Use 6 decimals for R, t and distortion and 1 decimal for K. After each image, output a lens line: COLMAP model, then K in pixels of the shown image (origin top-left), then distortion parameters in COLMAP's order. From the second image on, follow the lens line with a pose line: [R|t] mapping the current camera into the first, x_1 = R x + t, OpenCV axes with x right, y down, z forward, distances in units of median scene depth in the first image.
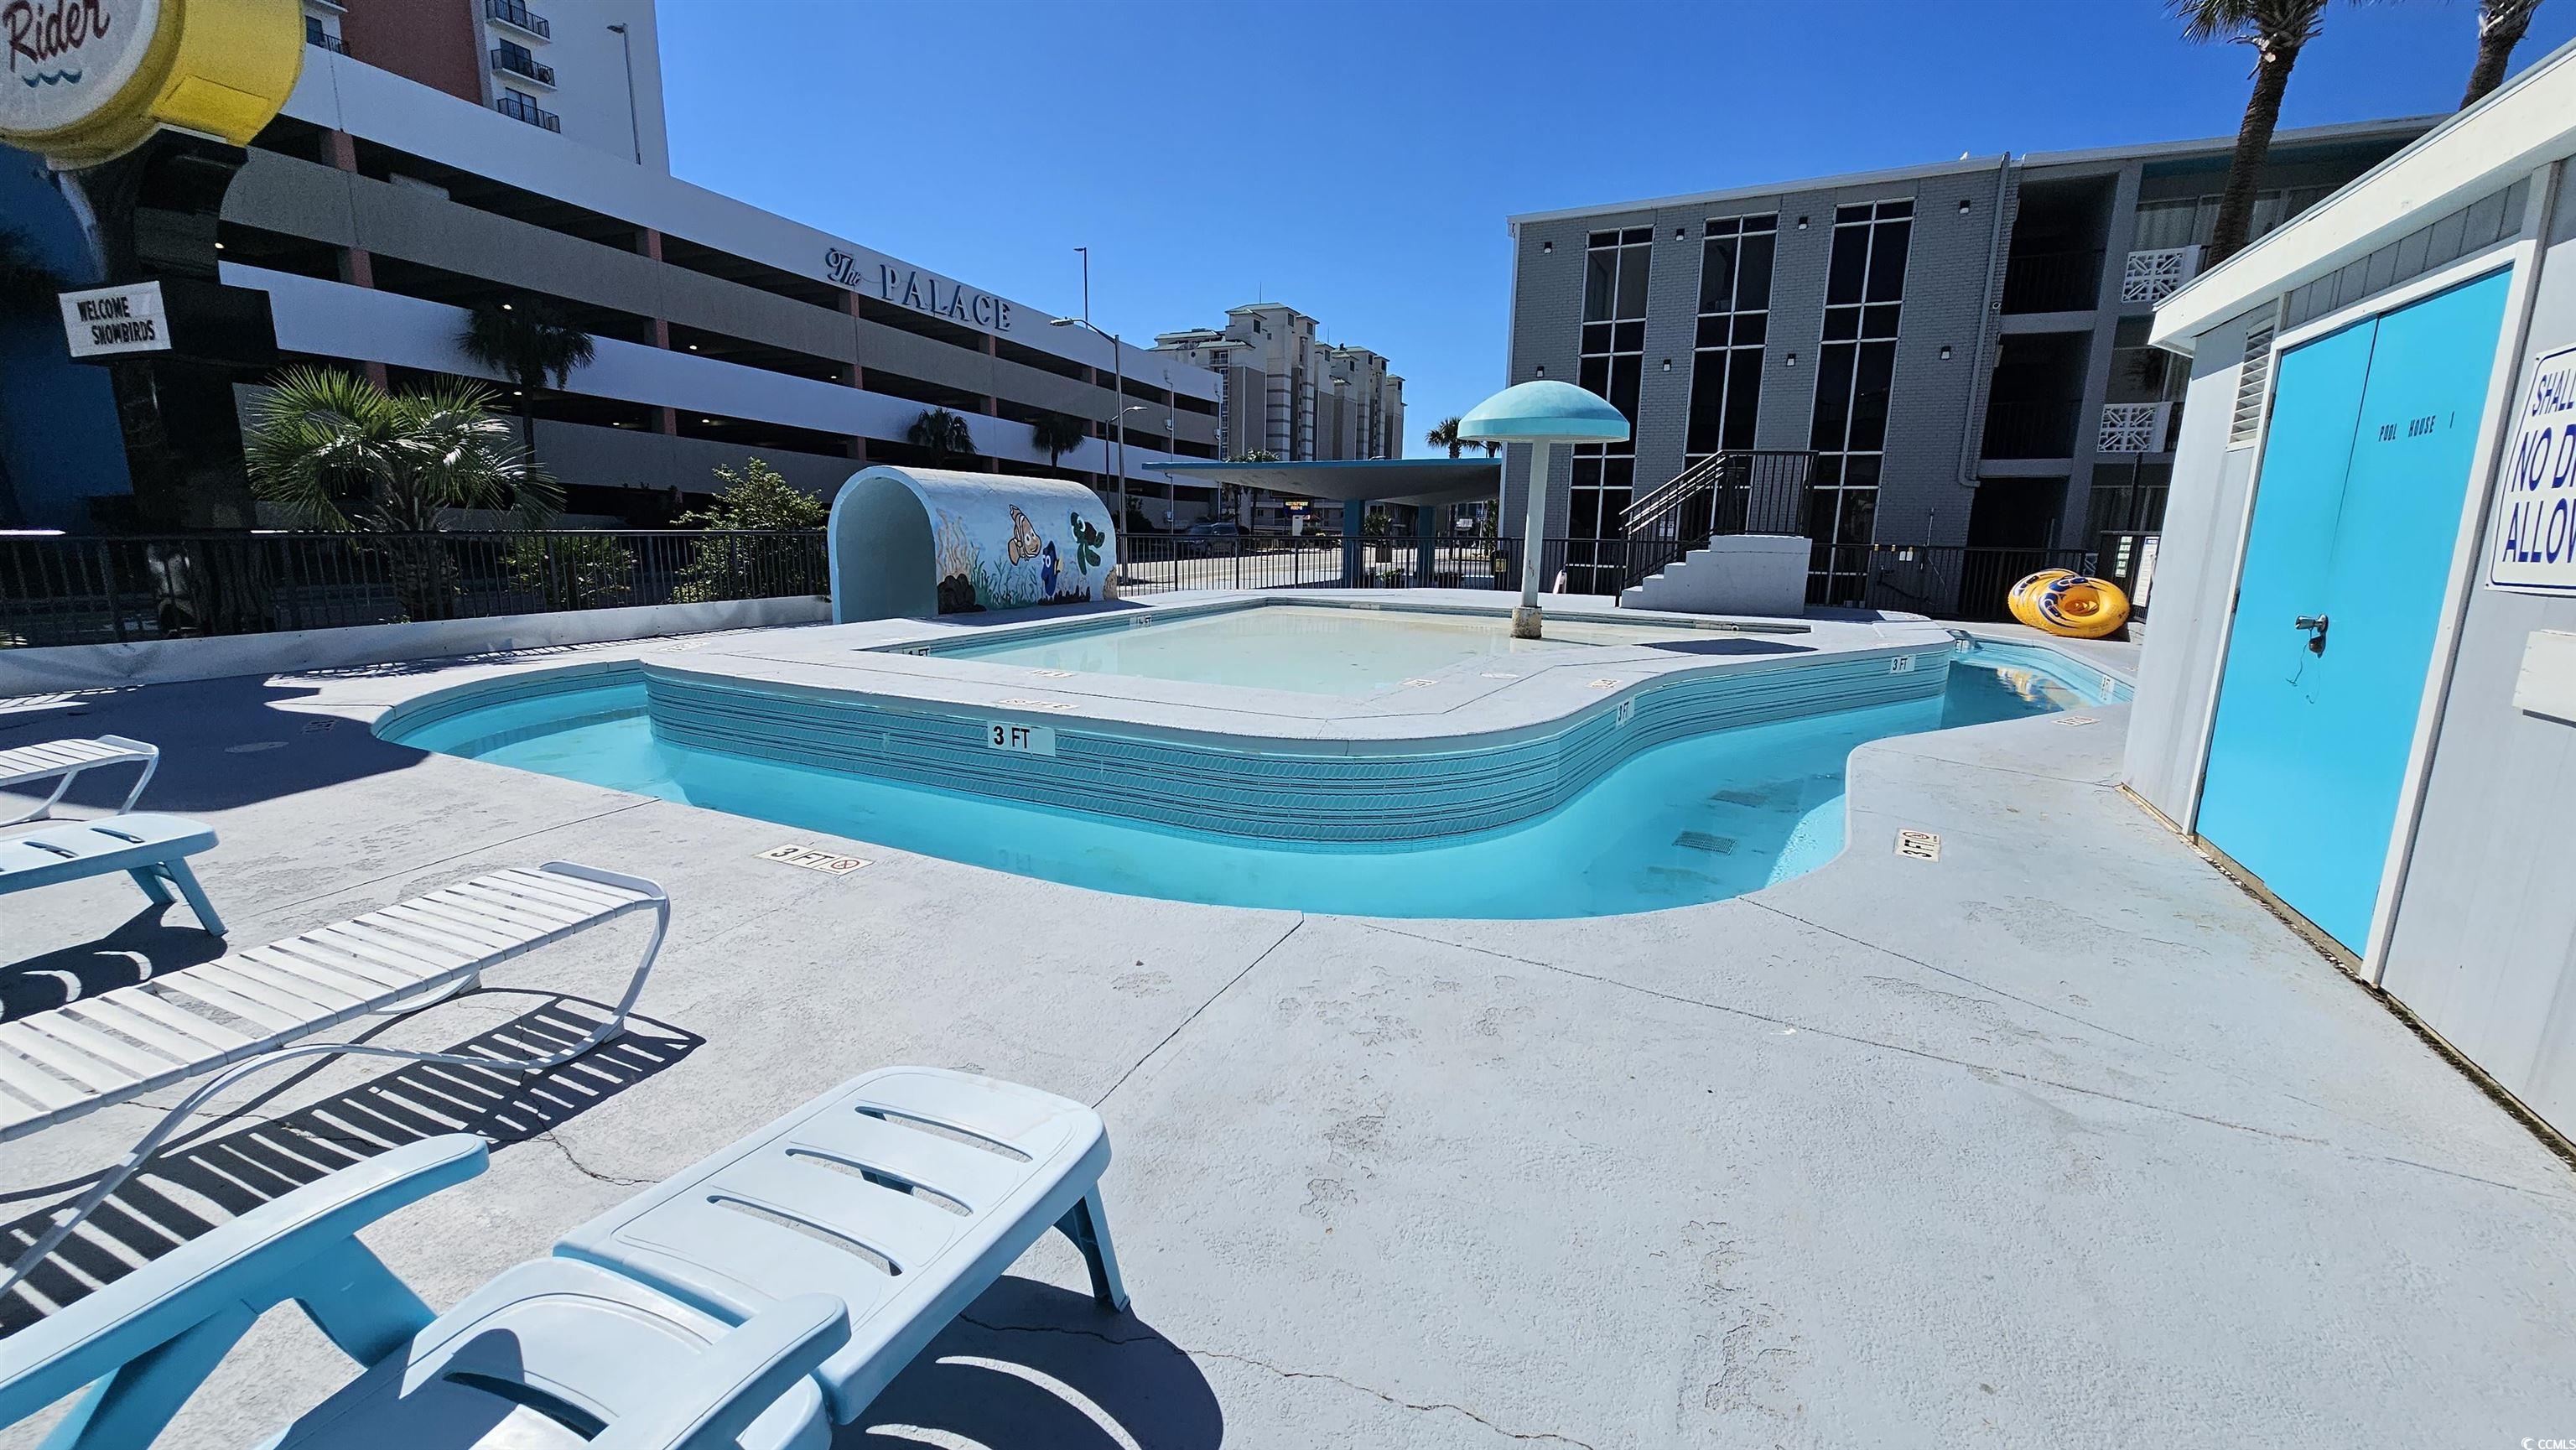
lens RADIAL K [[1049.5, 0, 1284.5], [0, 1049.5, 733.1], [0, 0, 1]] dist [-0.000638, -0.000290]
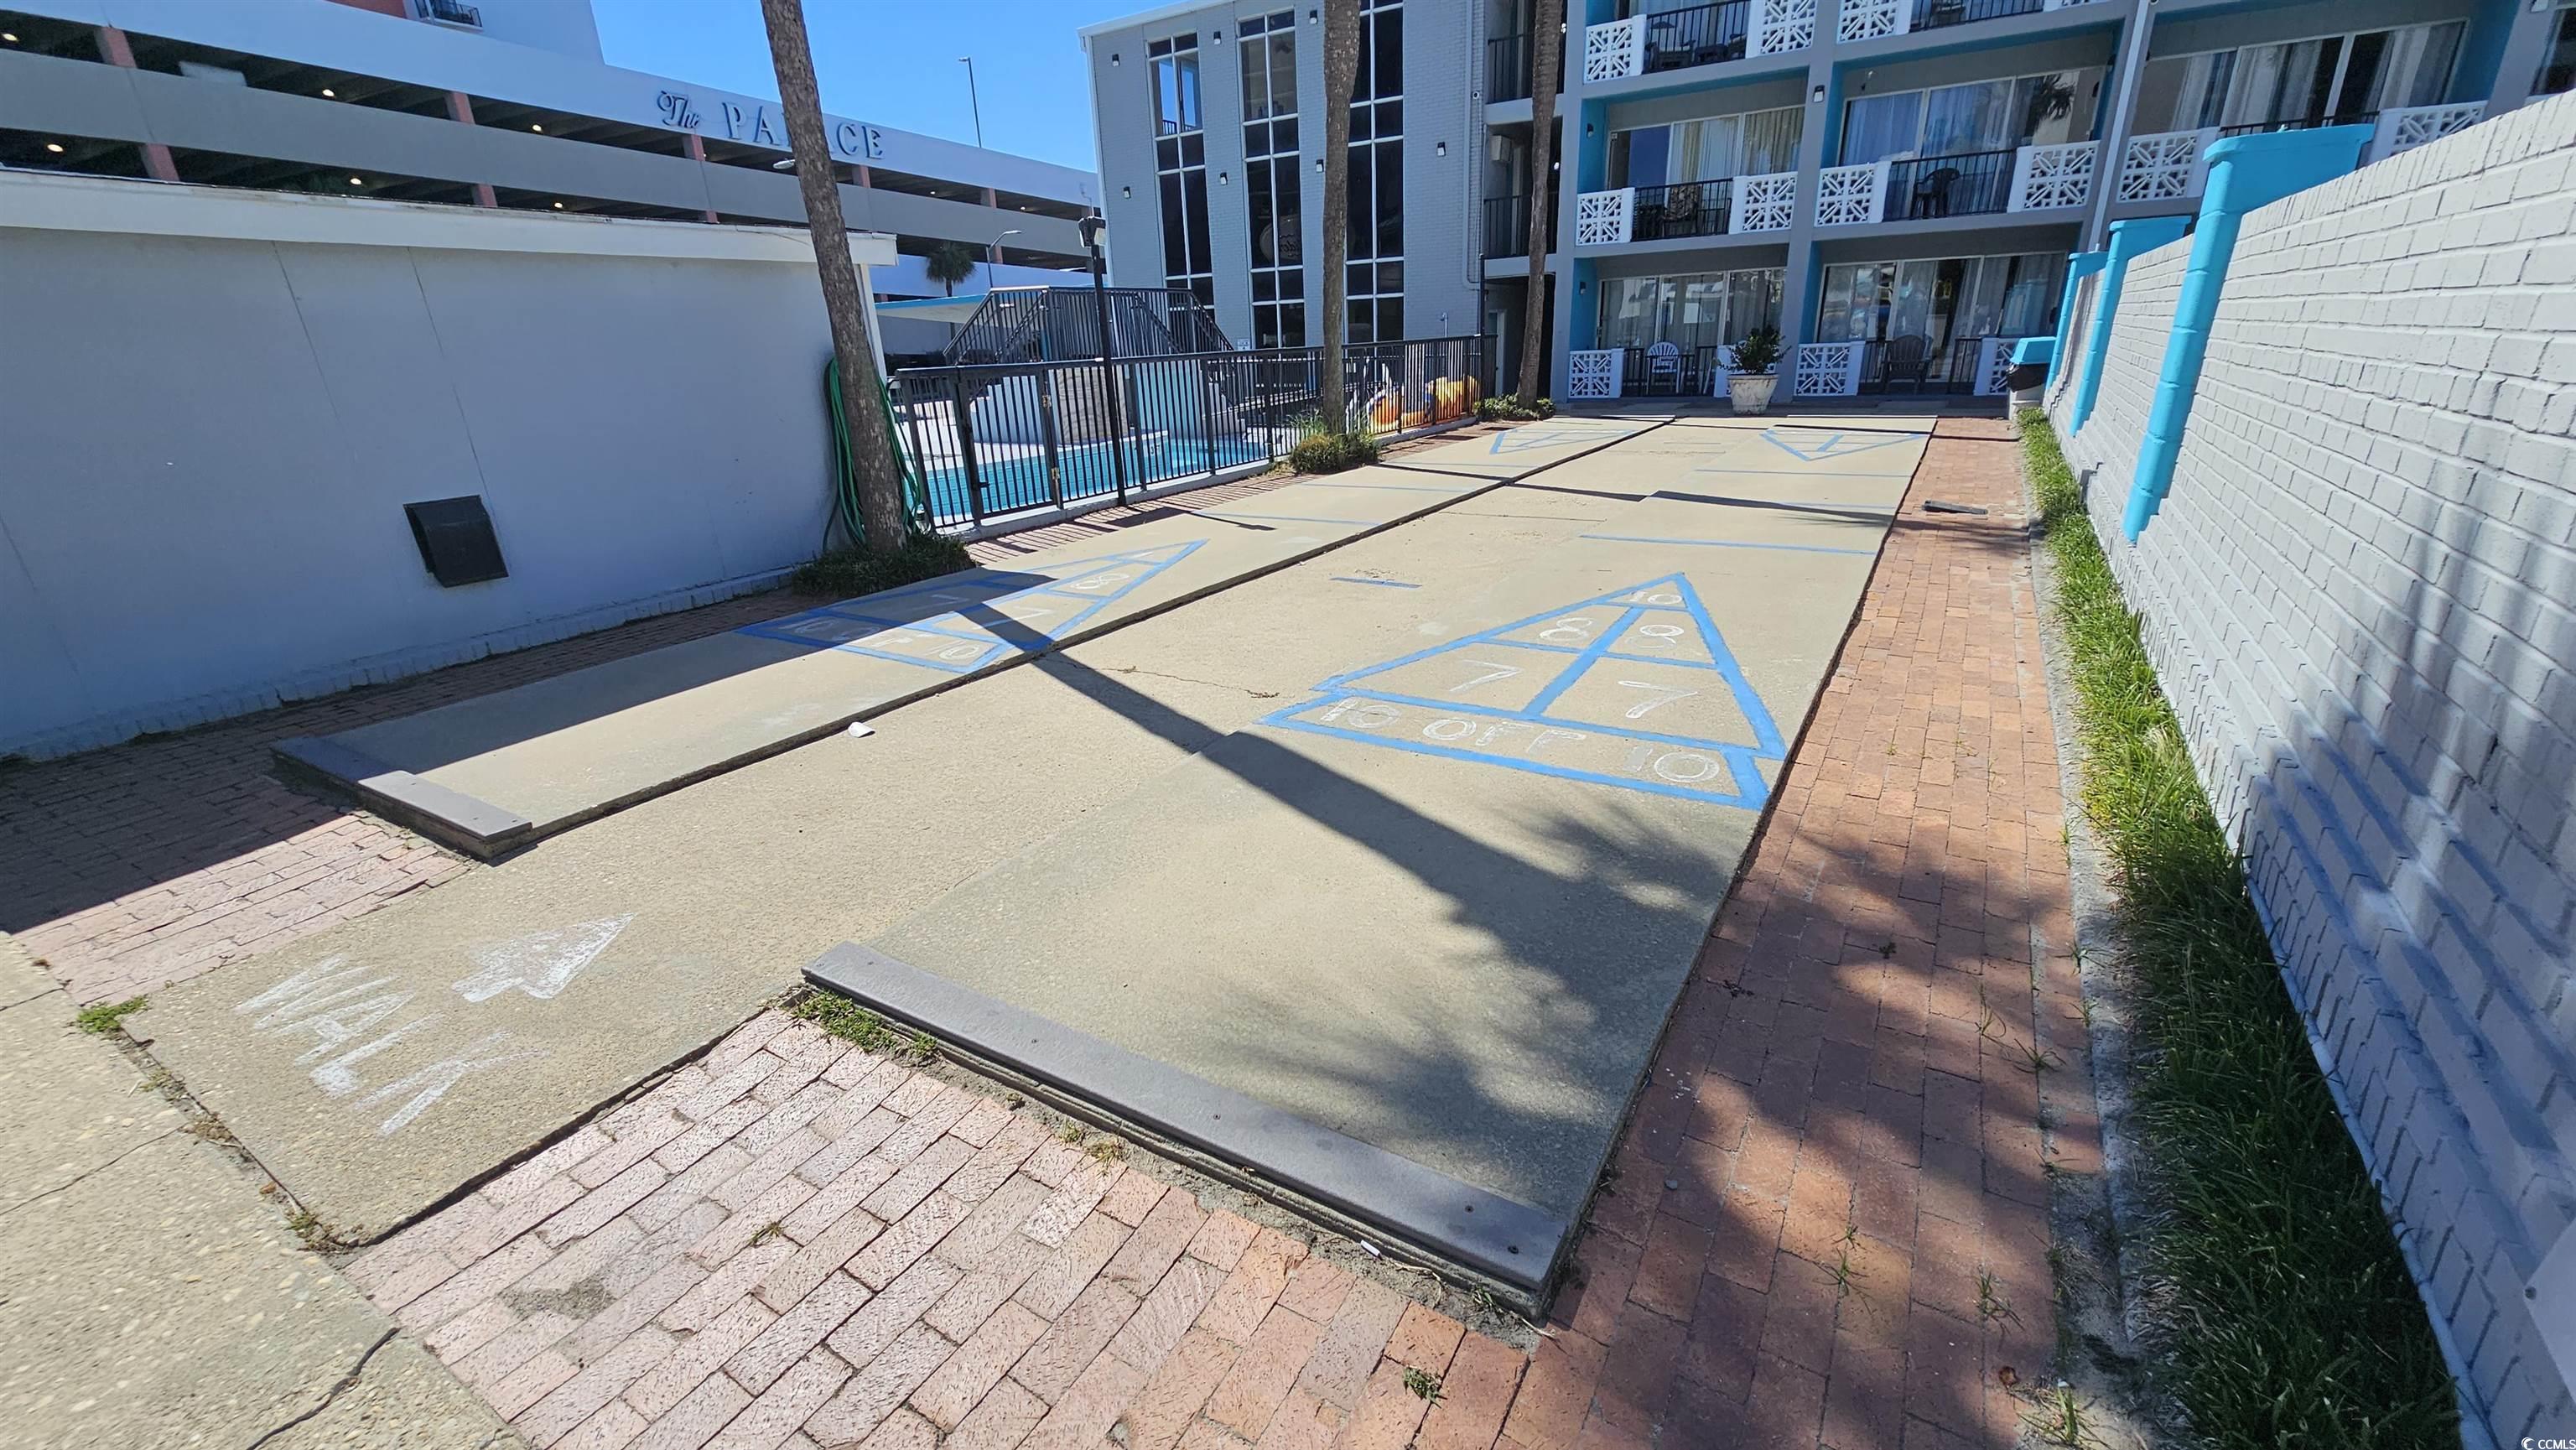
lens RADIAL K [[1049.5, 0, 1287.9], [0, 1049.5, 728.4], [0, 0, 1]] dist [-0.000638, -0.000290]
pose [[0.994842, -0.026863, -0.097819, 0.528196], [0.042504, 0.985956, 0.161509, 0.011632], [0.092106, -0.164833, 0.982011, -0.077665]]
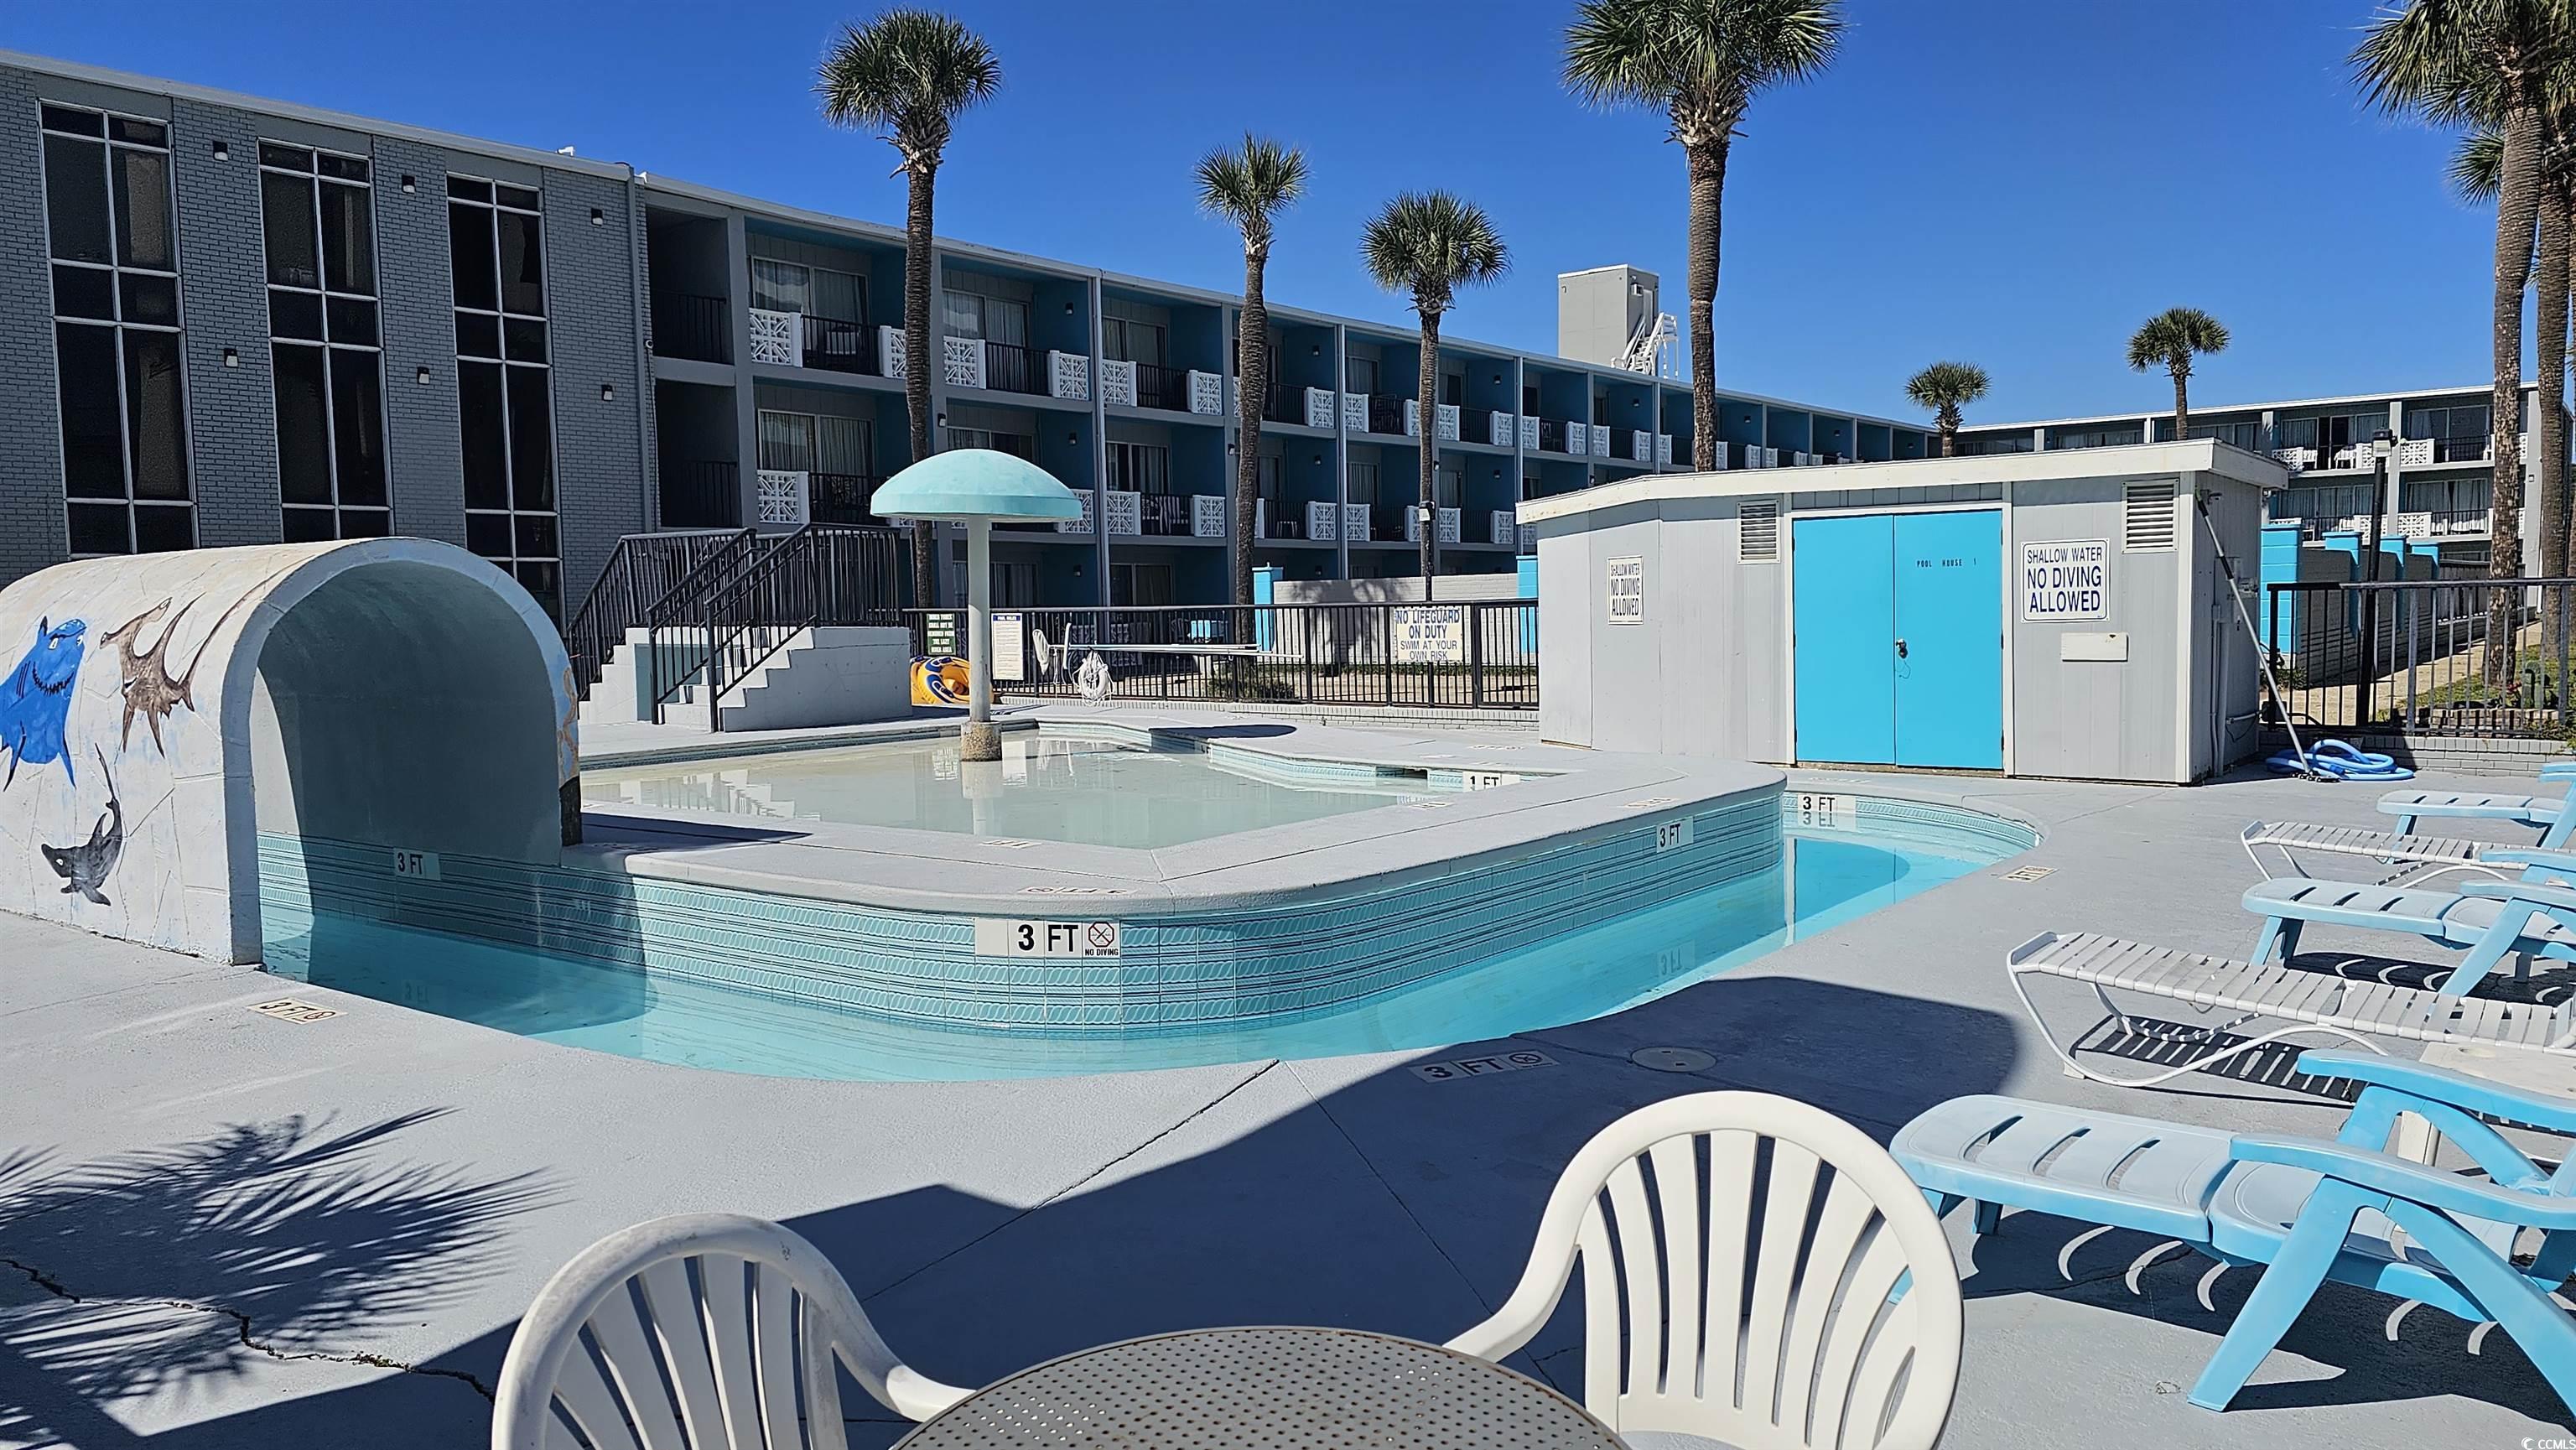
lens RADIAL K [[1728.3, 0, 1284.0], [0, 1728.3, 705.4], [0, 0, 1]] dist [0.054129, -0.023939]
pose [[0.214749, -0.083740, 0.973073, -0.514031], [0.213937, 0.976154, 0.036791, -0.068431], [-0.952950, 0.200276, 0.227543, 0.248493]]
